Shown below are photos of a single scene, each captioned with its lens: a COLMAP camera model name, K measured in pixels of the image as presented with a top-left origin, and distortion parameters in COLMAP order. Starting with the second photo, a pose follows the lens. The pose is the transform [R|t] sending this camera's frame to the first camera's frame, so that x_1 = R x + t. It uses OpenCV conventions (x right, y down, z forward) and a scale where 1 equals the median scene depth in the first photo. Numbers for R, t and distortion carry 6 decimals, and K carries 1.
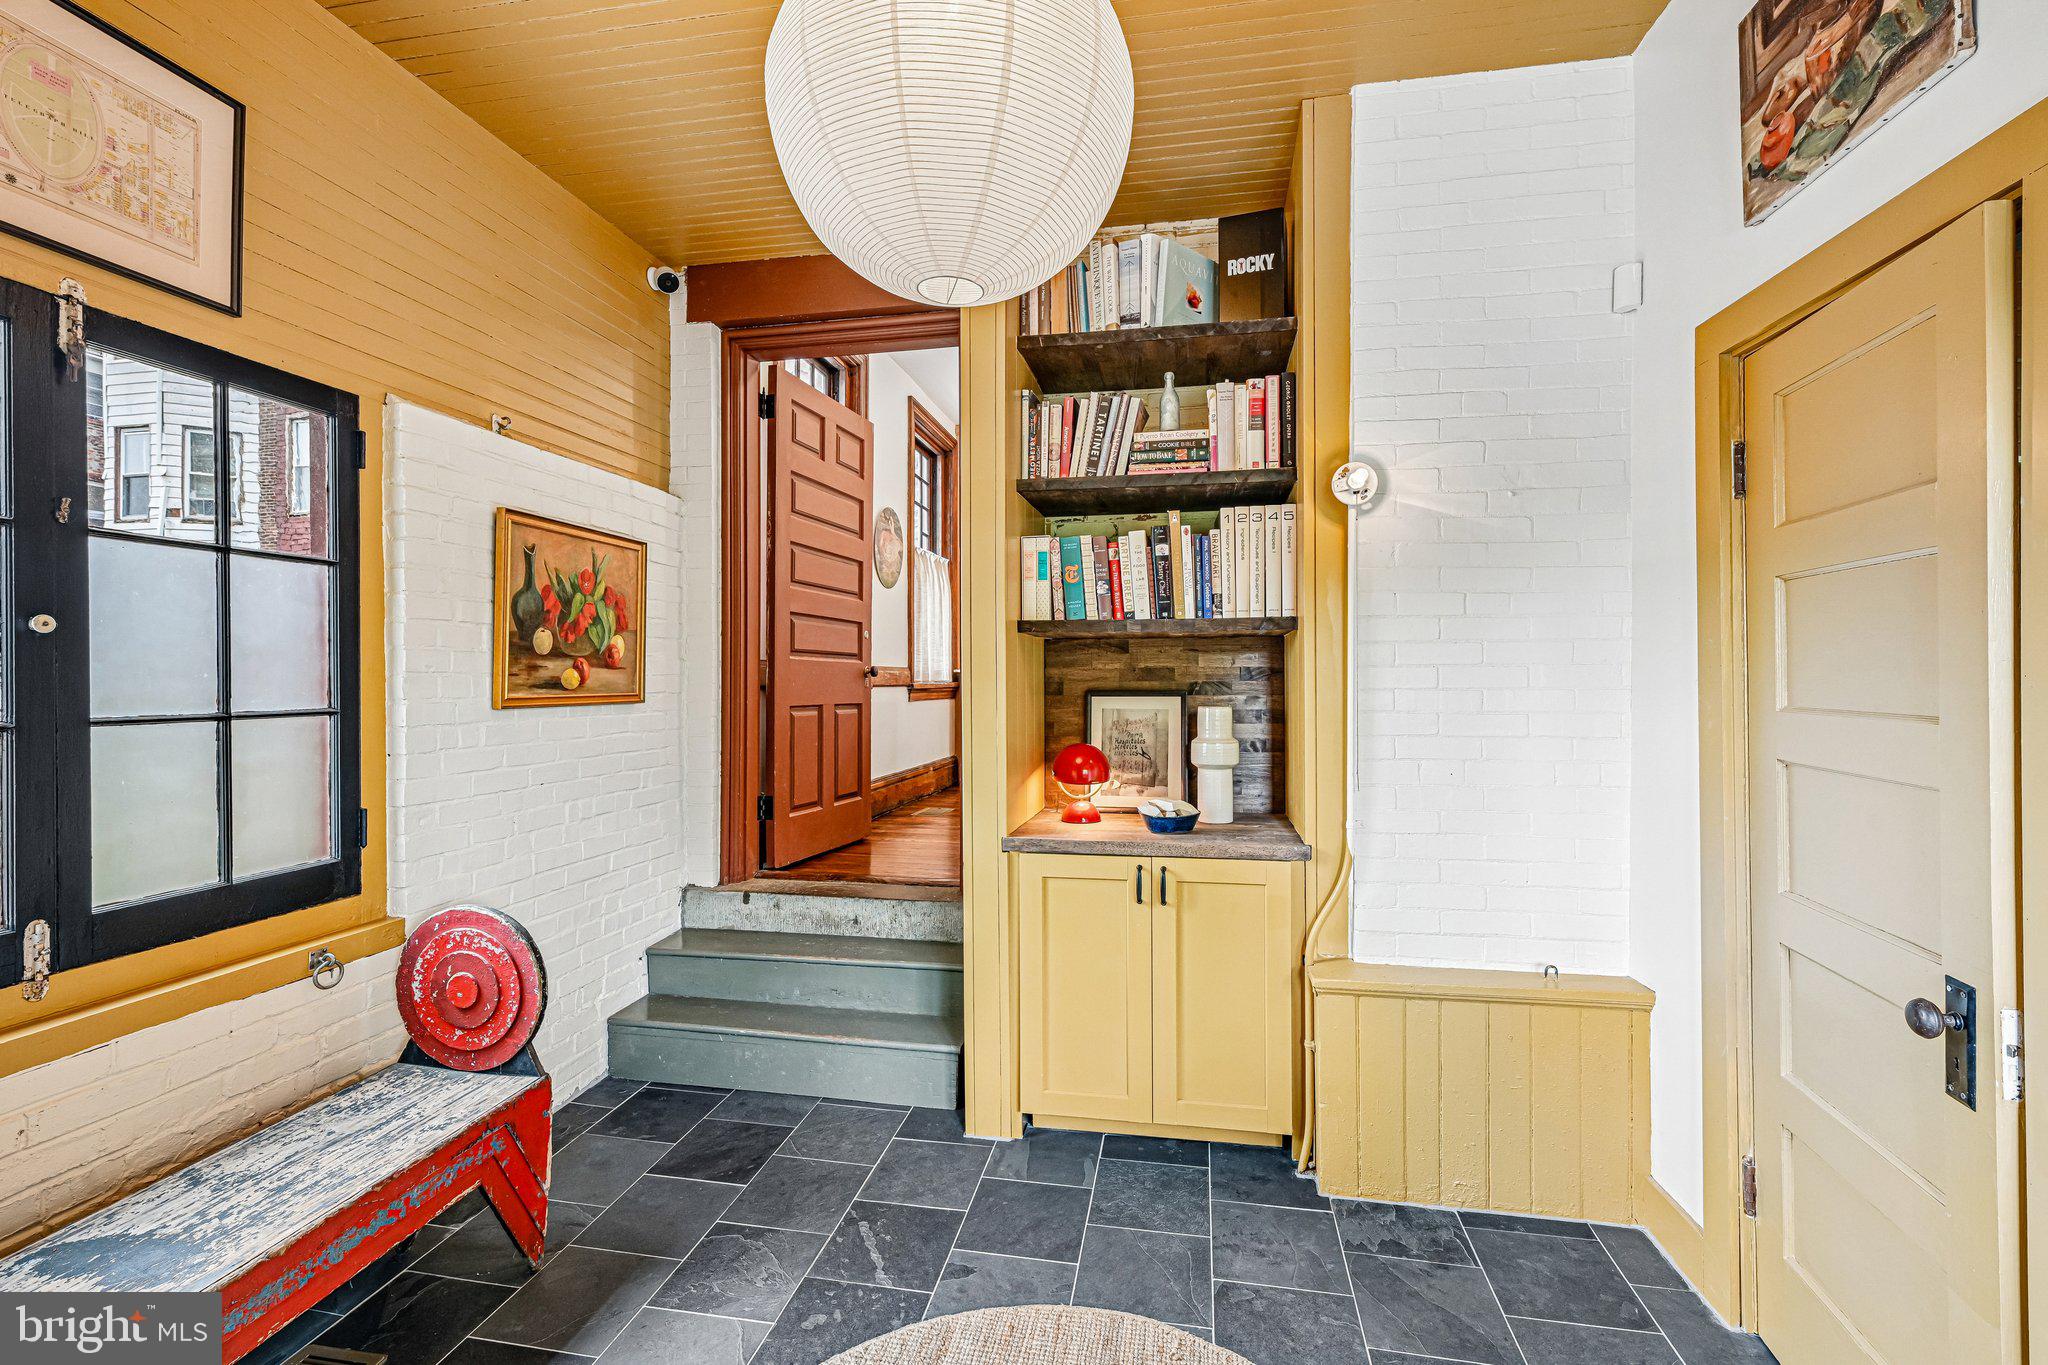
lens RADIAL K [[891.3, 0, 1018.1], [0, 891.3, 683.1], [0, 0, 1]] dist [0.001982, 0.000385]
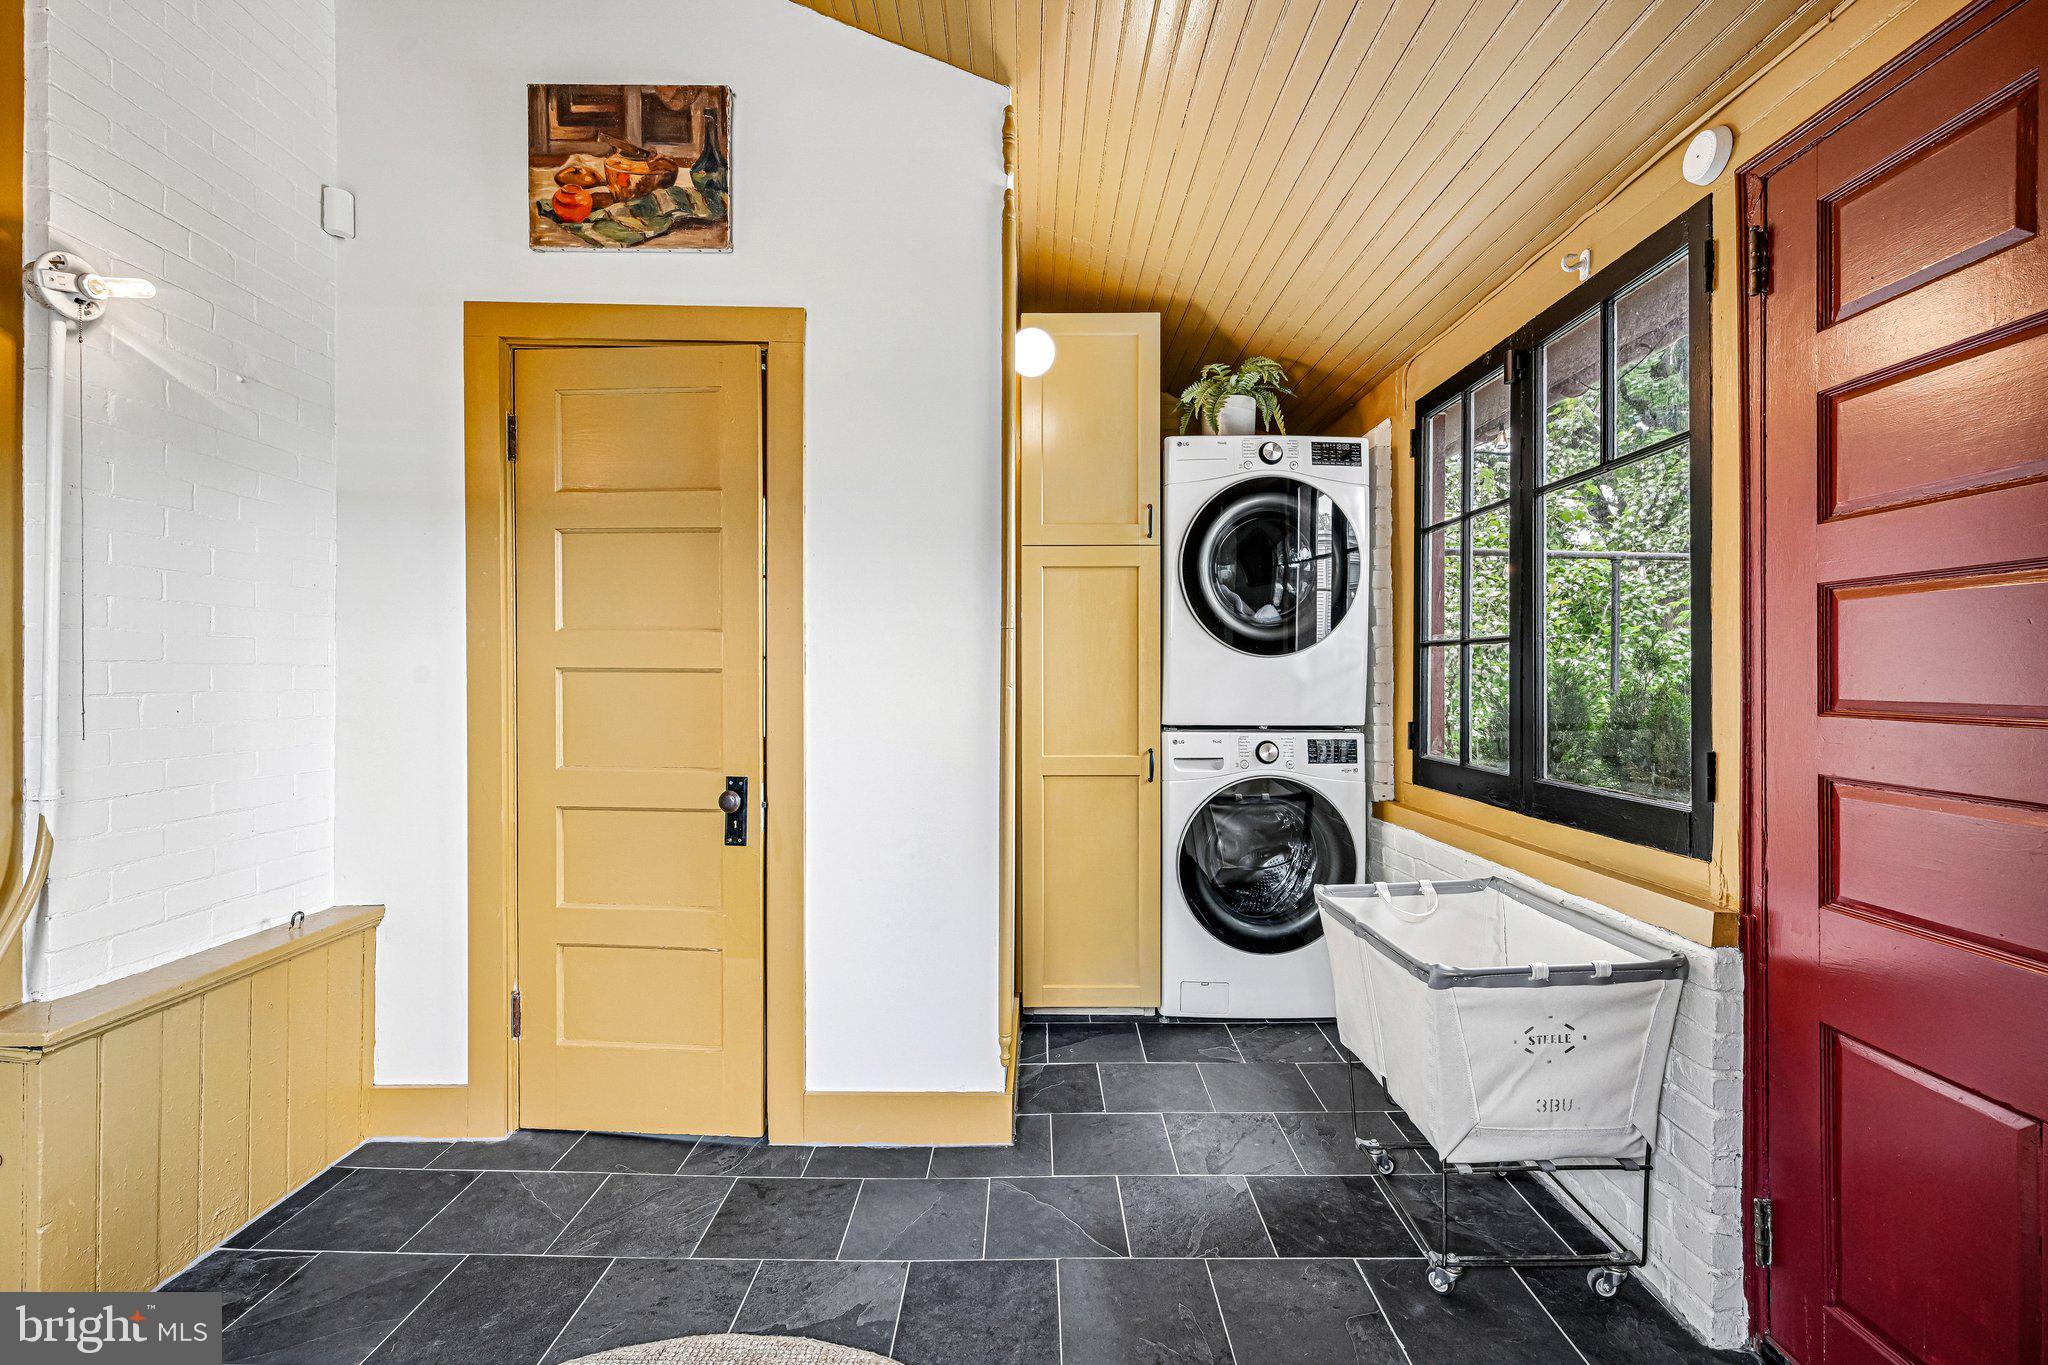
lens RADIAL K [[891.3, 0, 1018.1], [0, 891.3, 683.1], [0, 0, 1]] dist [0.001982, 0.000385]
pose [[-0.179048, -0.001241, 0.983840, -0.487945], [0.004704, 0.999987, 0.002117, 0.093041], [-0.983829, 0.005007, -0.179039, 0.485879]]
